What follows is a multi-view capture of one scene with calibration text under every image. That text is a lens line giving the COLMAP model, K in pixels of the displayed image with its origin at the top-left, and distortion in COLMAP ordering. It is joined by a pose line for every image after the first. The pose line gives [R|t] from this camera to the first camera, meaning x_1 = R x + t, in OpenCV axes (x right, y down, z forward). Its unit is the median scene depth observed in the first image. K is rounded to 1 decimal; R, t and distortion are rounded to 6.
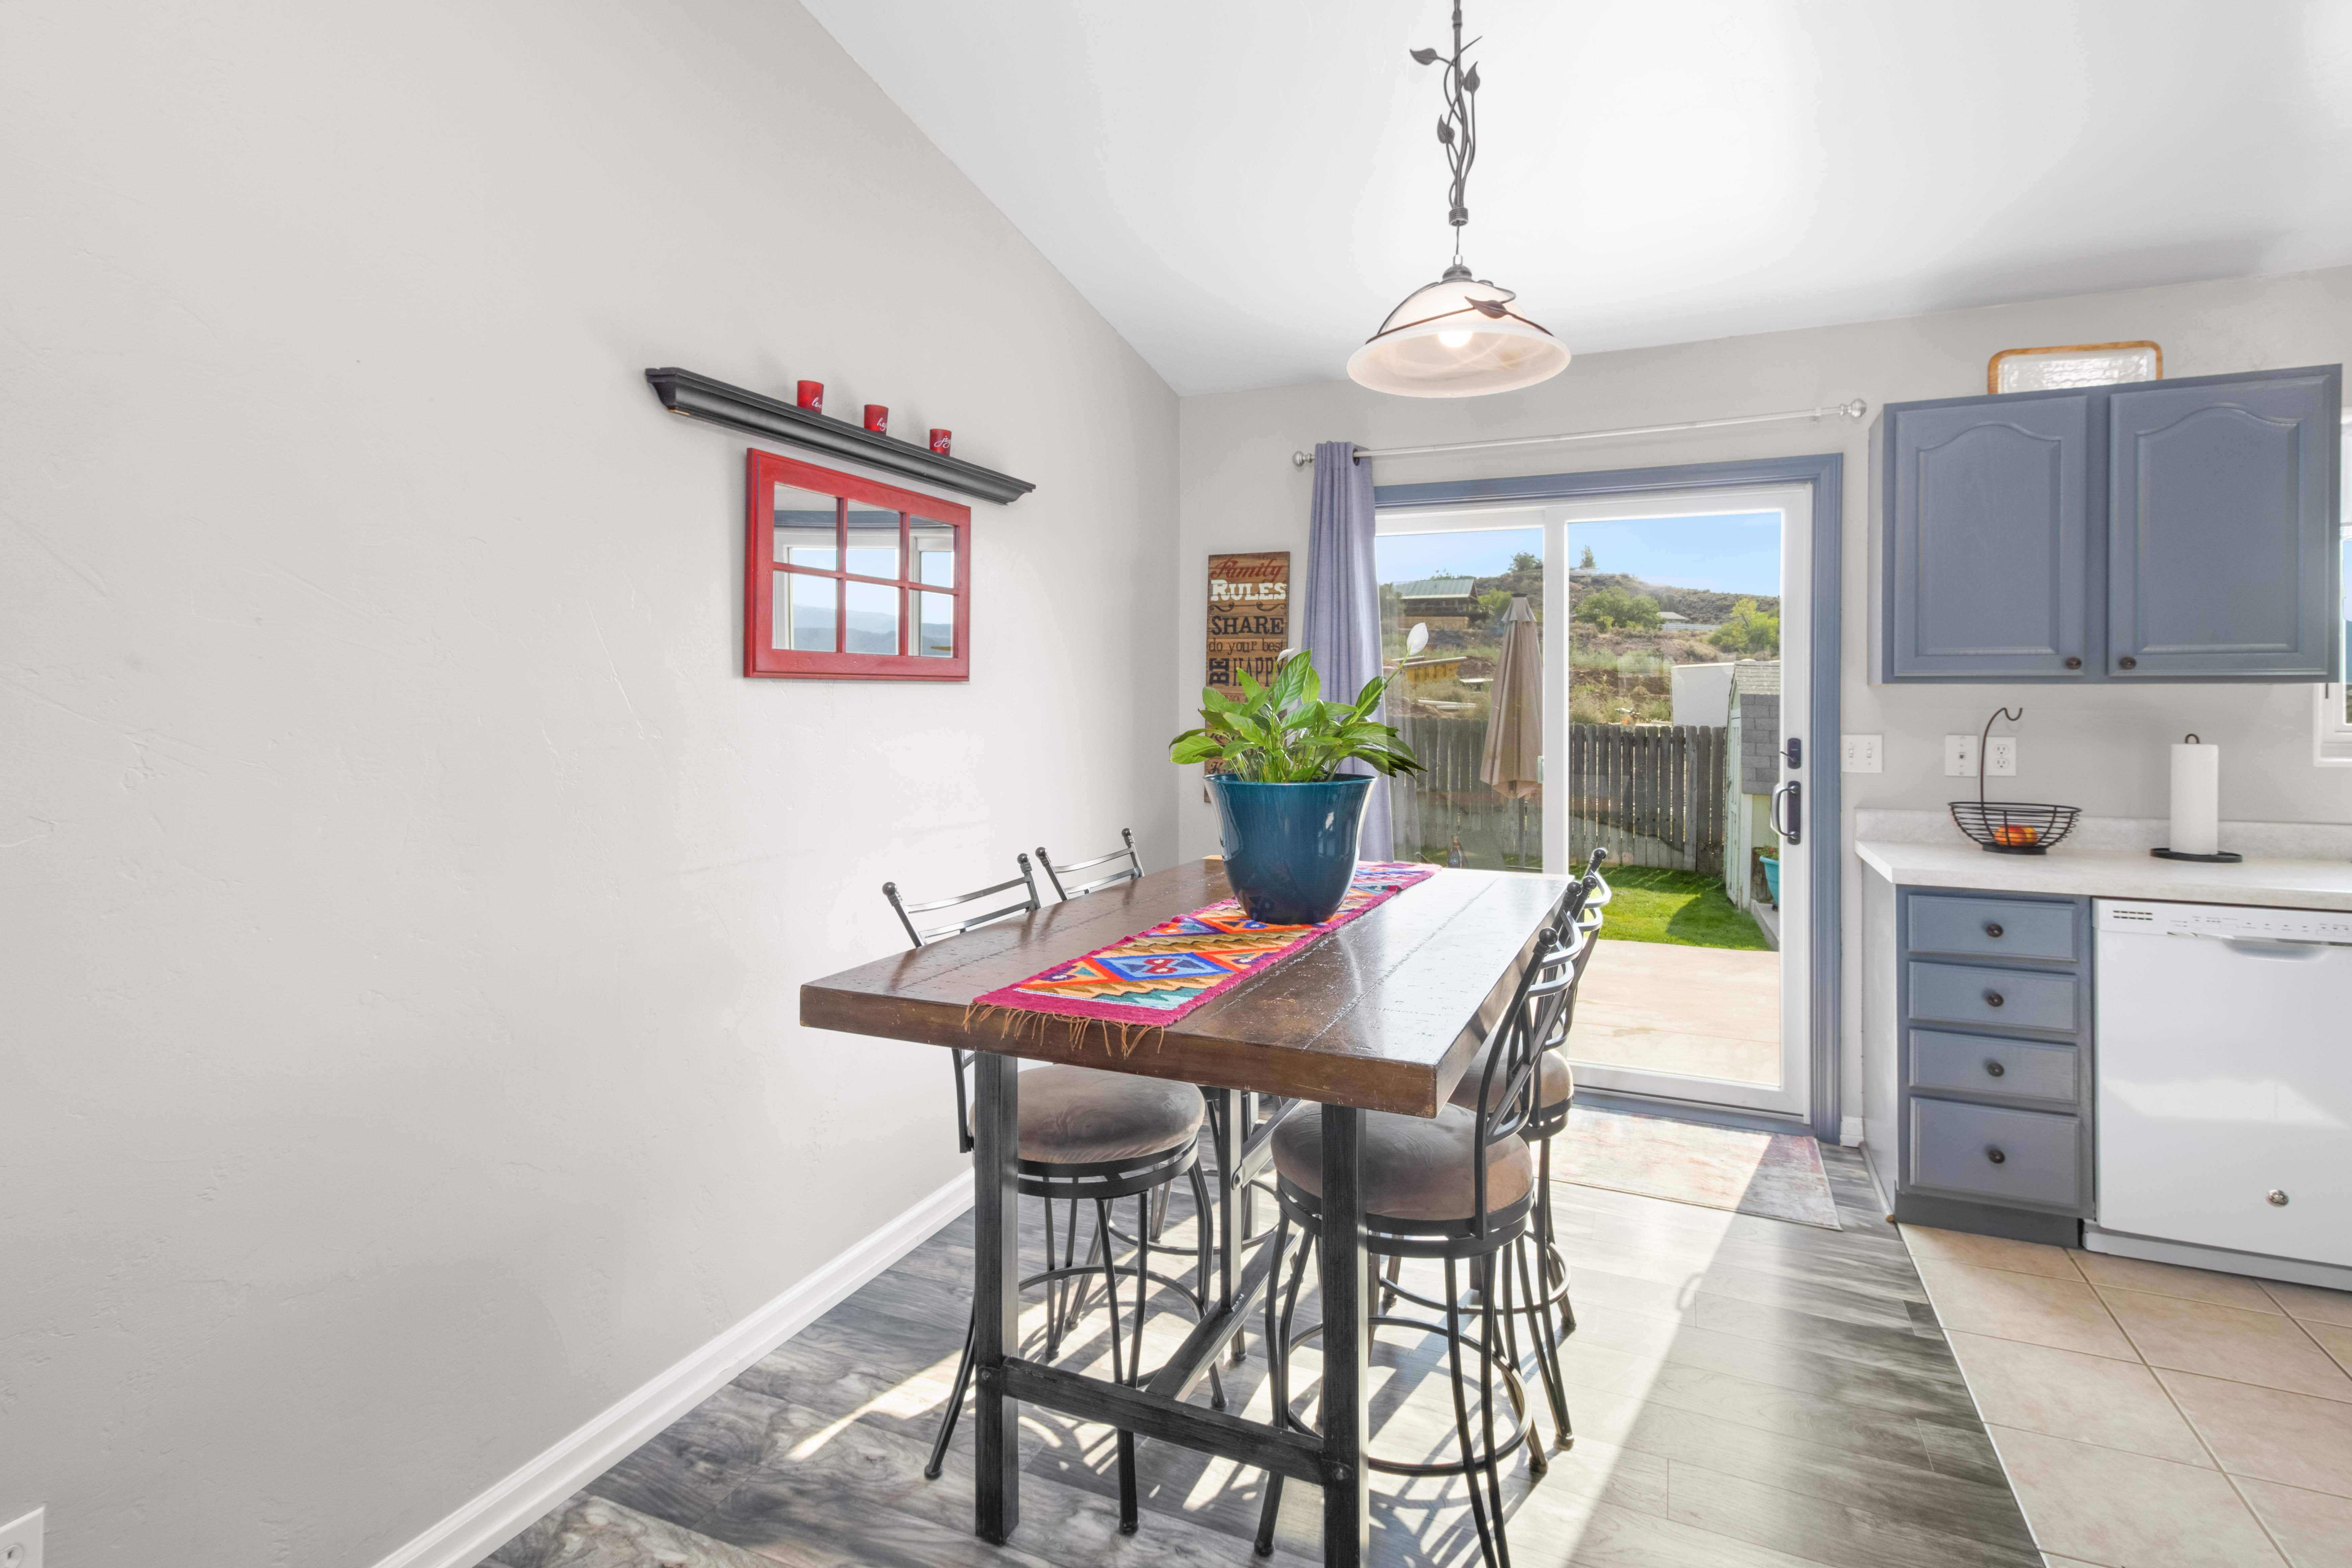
lens RADIAL K [[1137.5, 0, 1140.6], [0, 1137.5, 699.1], [0, 0, 1]] dist [-0.000747, 0.000931]
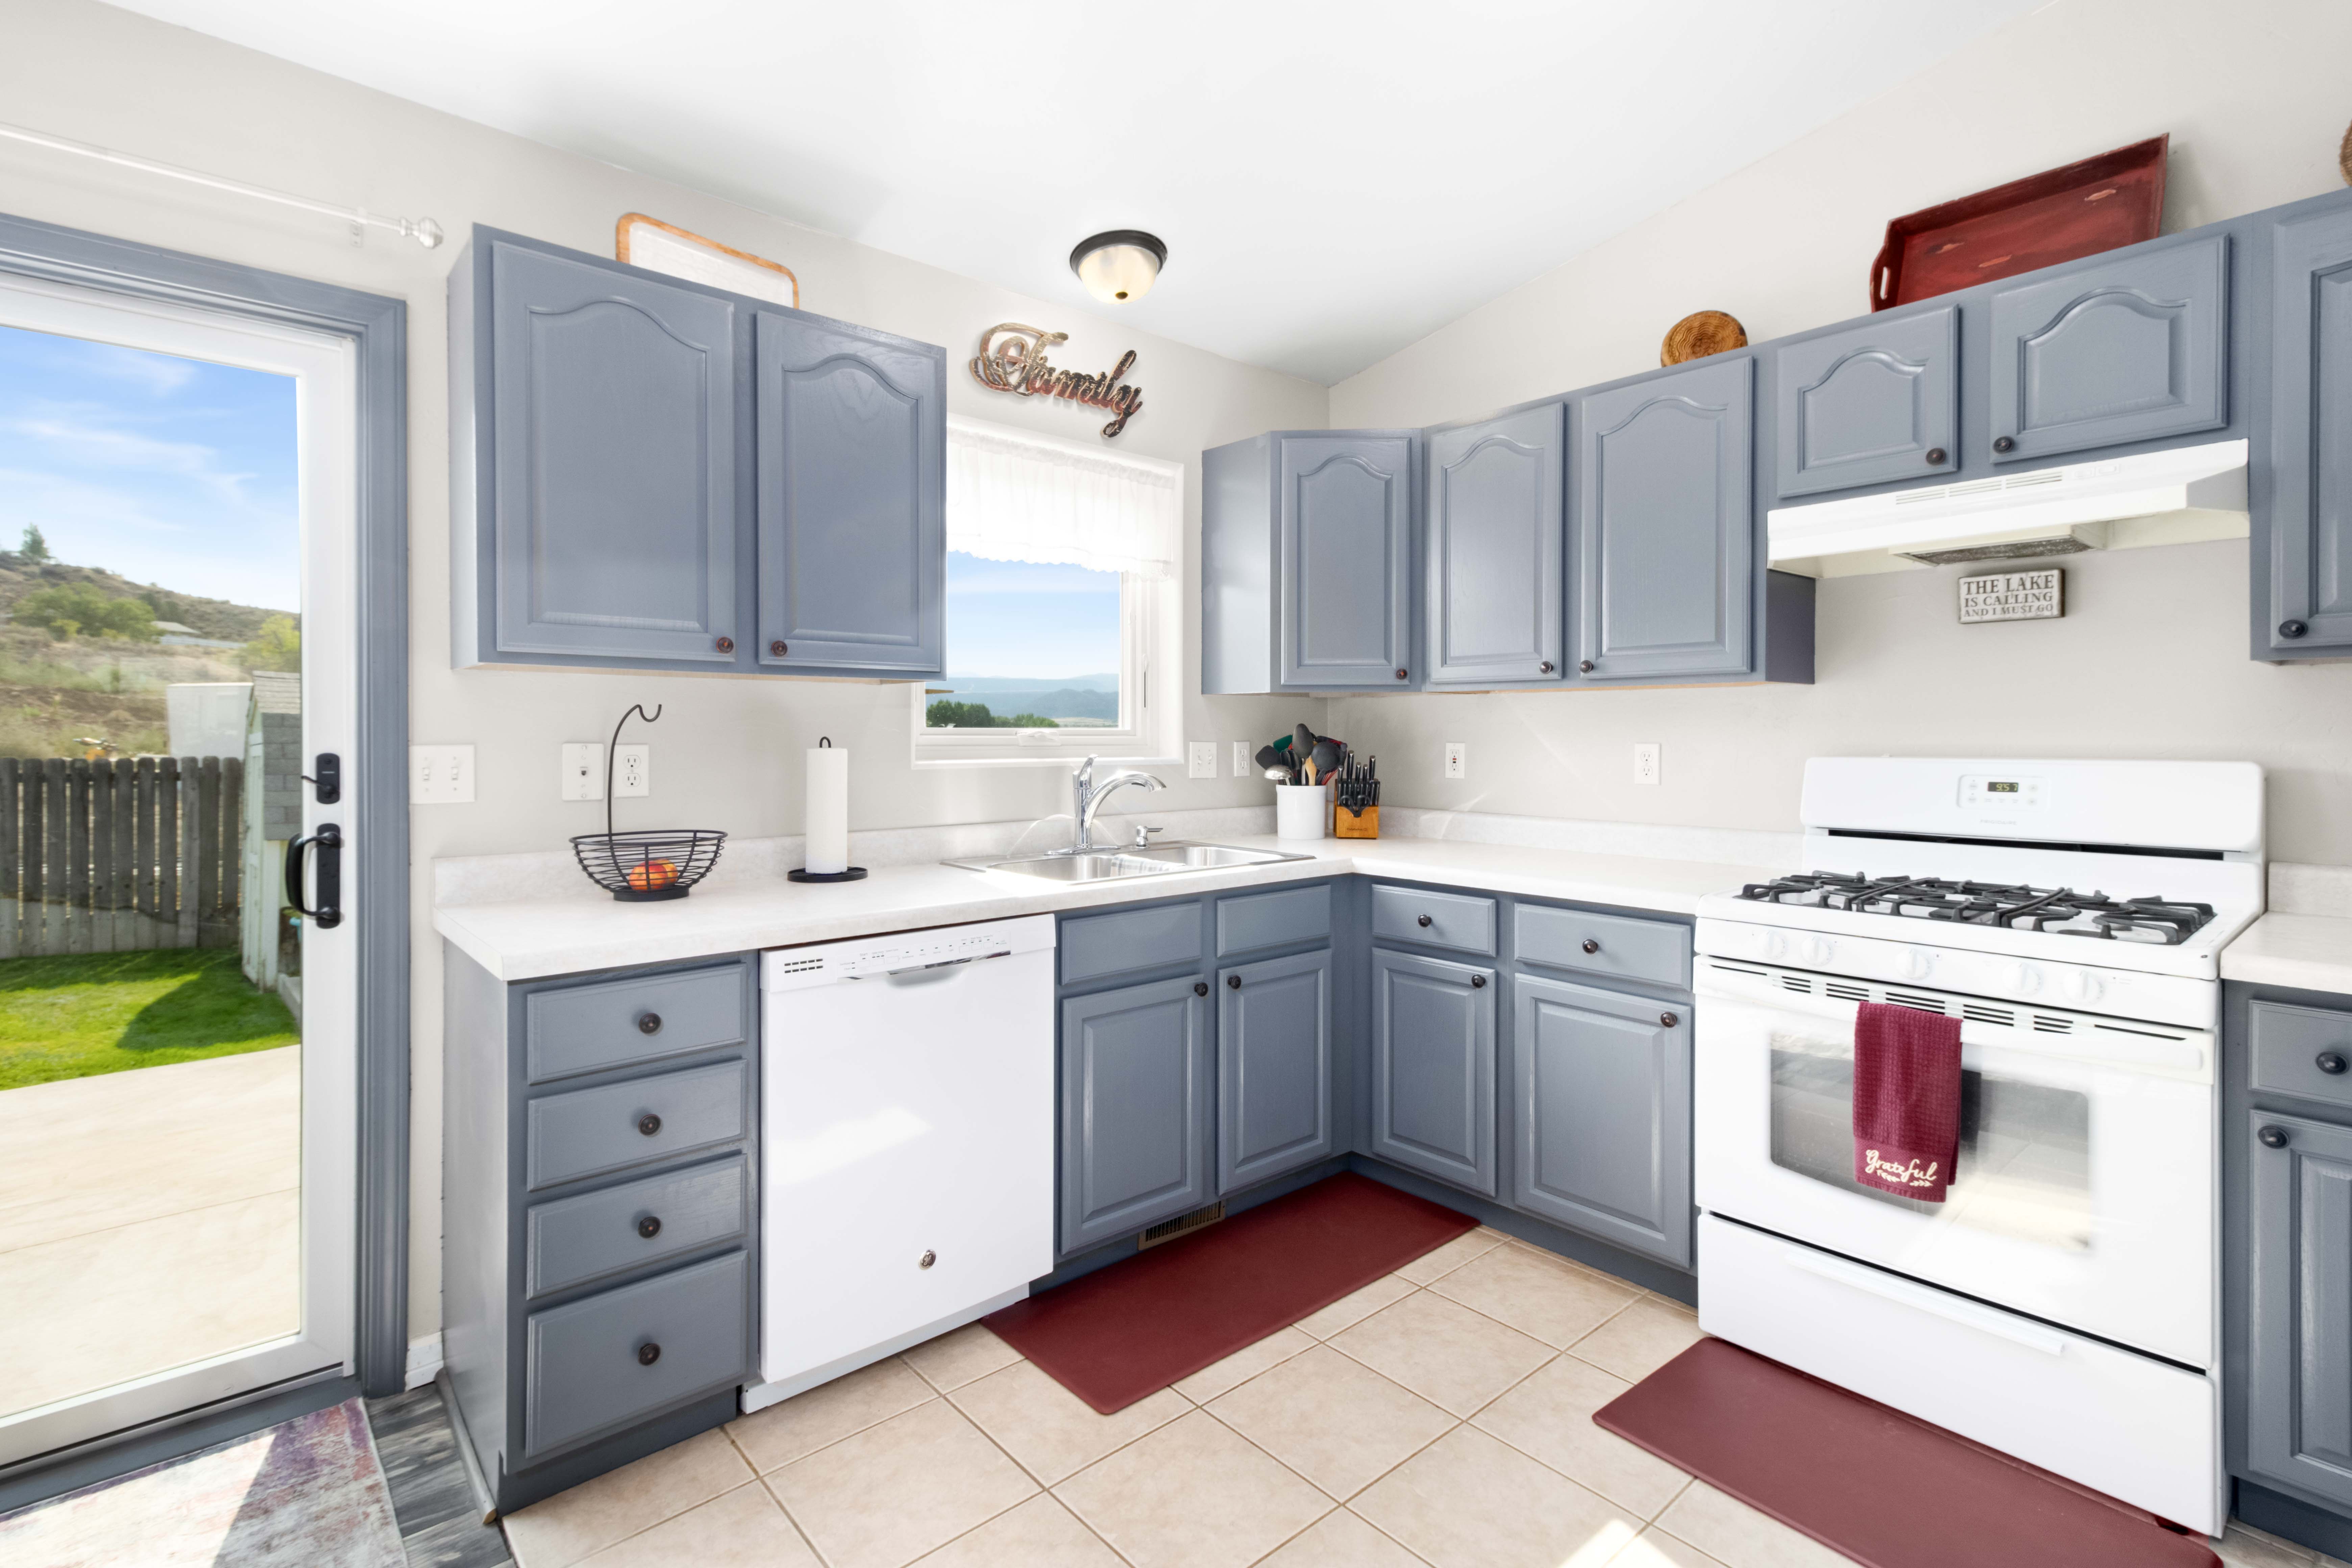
lens RADIAL K [[1127.5, 0, 1169.1], [0, 1127.5, 744.0], [0, 0, 1]] dist [0.027740, 0.000171]
pose [[0.409862, -0.009976, 0.912093, 0.213172], [-0.001390, 0.999932, 0.011561, 0.022884], [-0.912146, -0.006006, 0.409820, 0.359740]]
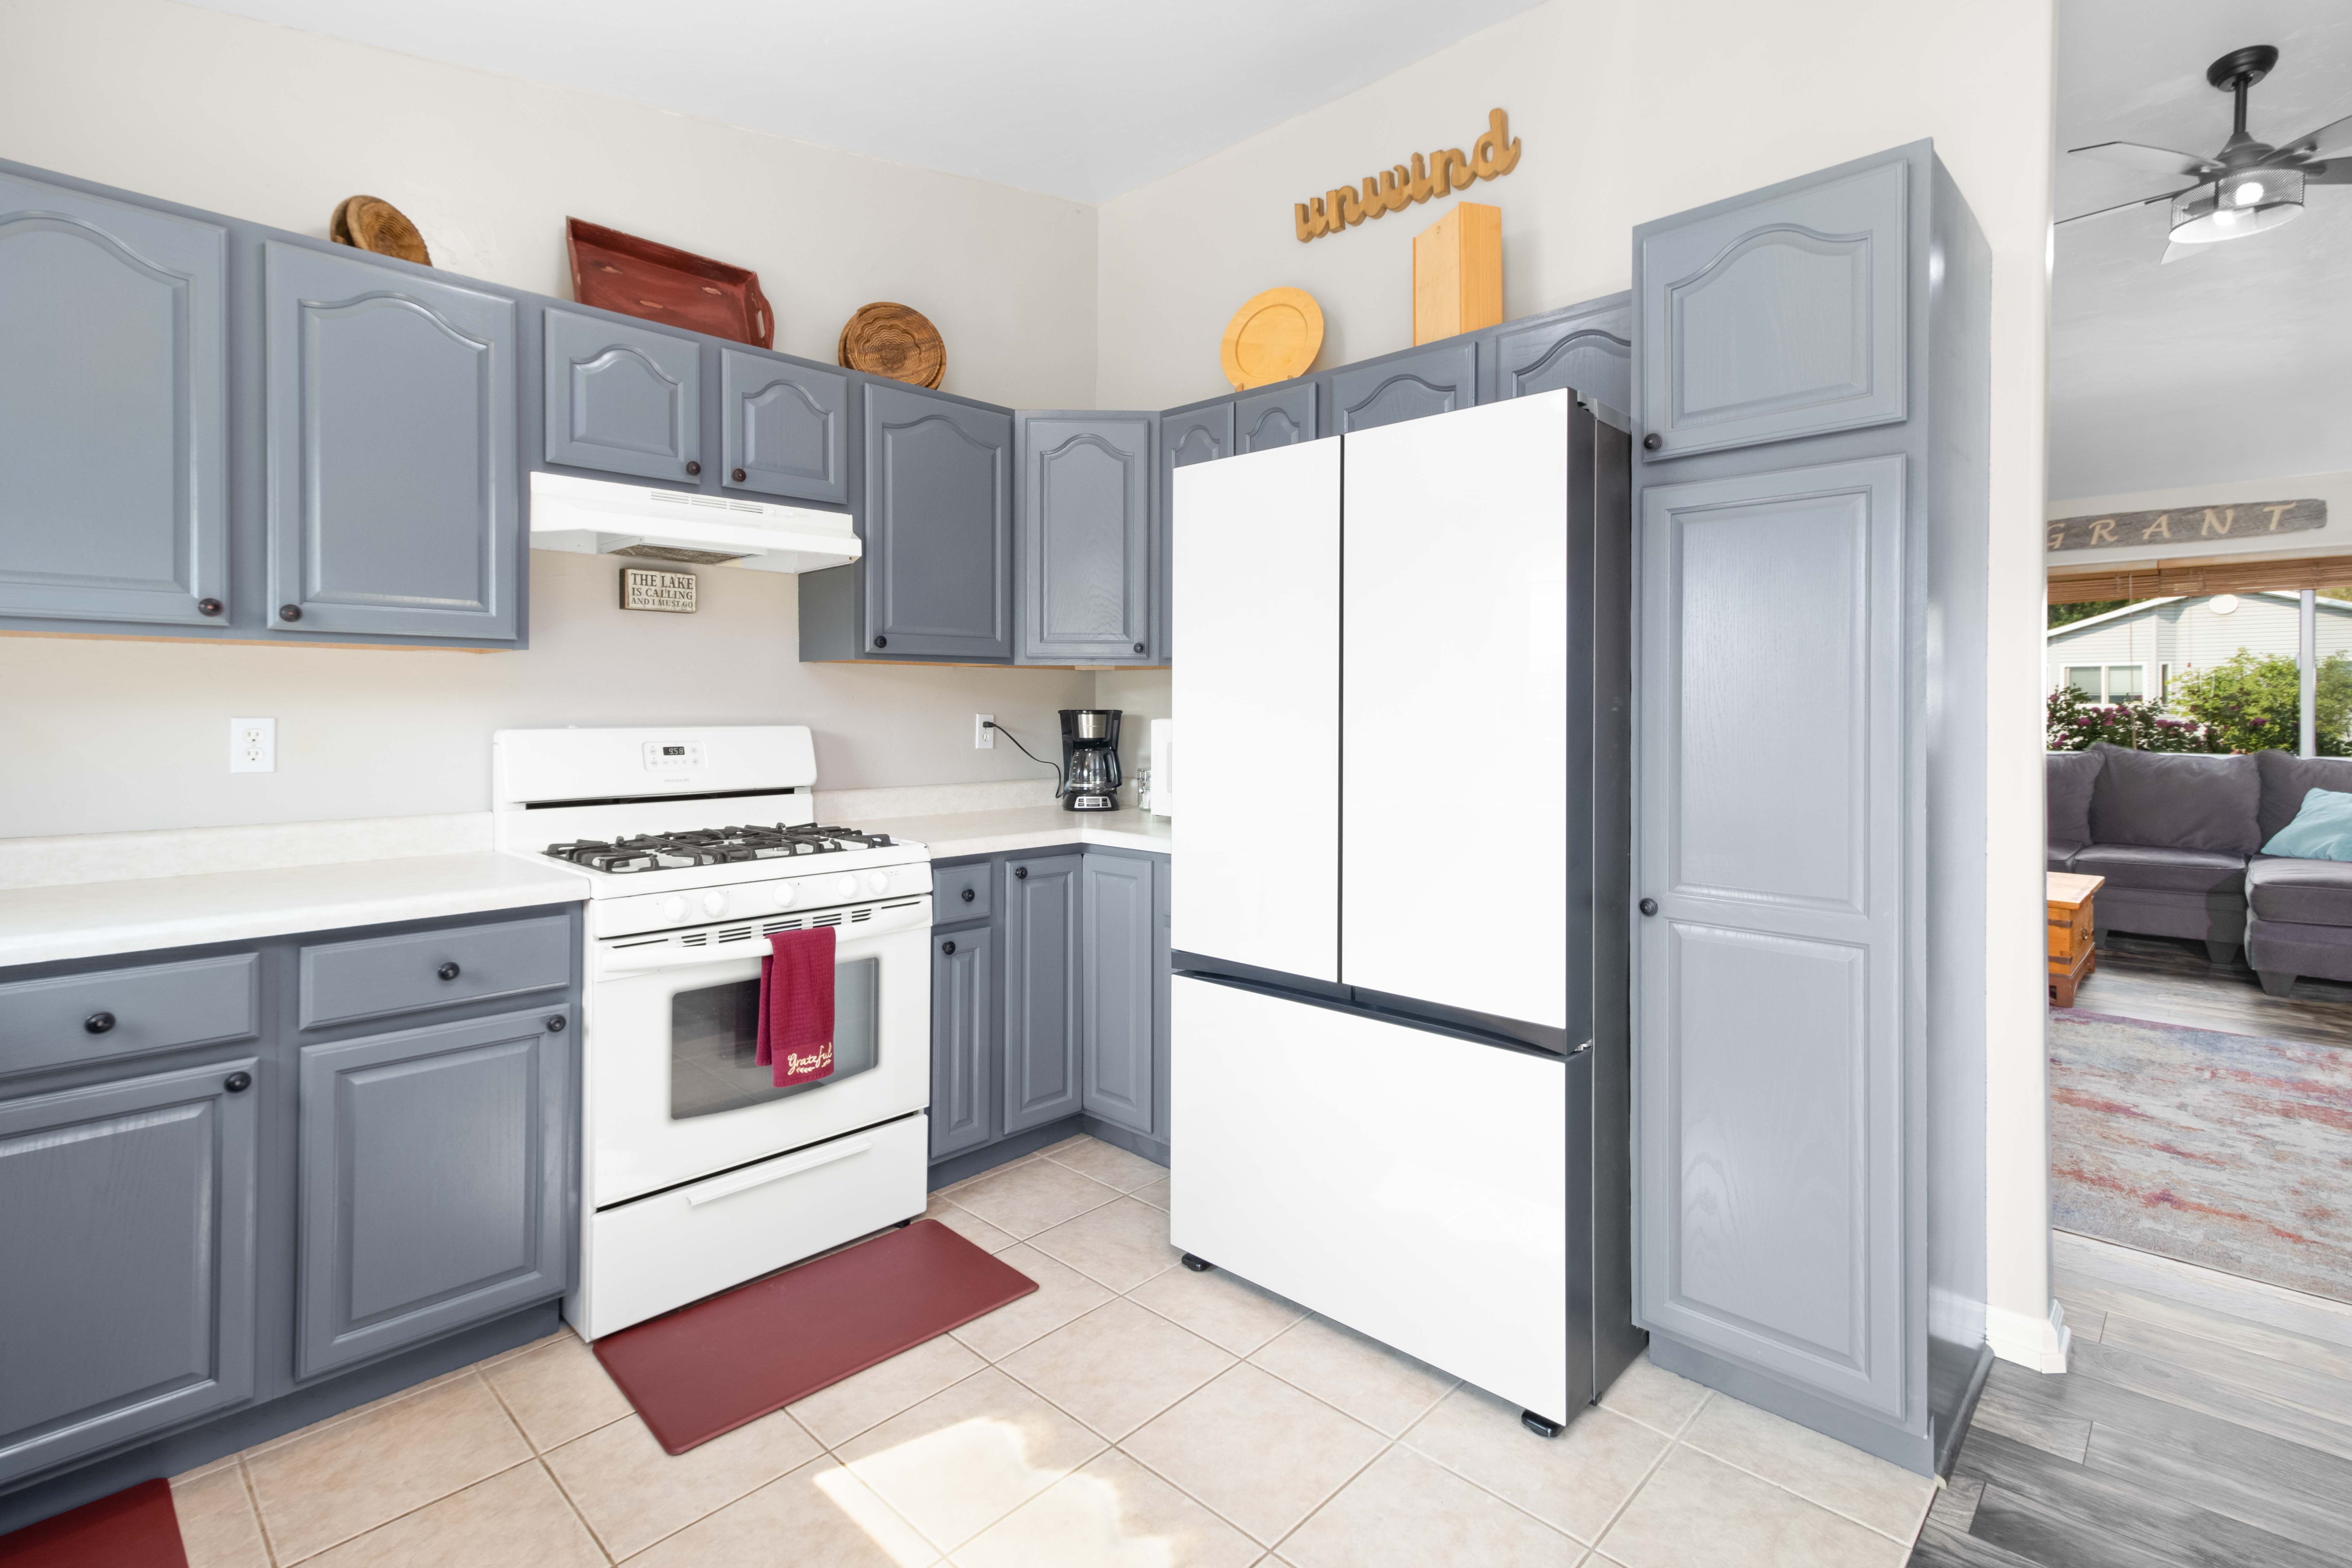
lens RADIAL K [[1120.1, 0, 1189.6], [0, 1120.1, 708.0], [0, 0, 1]] dist [0.017589, -0.000047]
pose [[-0.948832, -0.003281, 0.315766, 0.444228], [-0.004111, 0.999990, -0.001962, 0.025346], [-0.315756, -0.003160, -0.948835, 0.842869]]
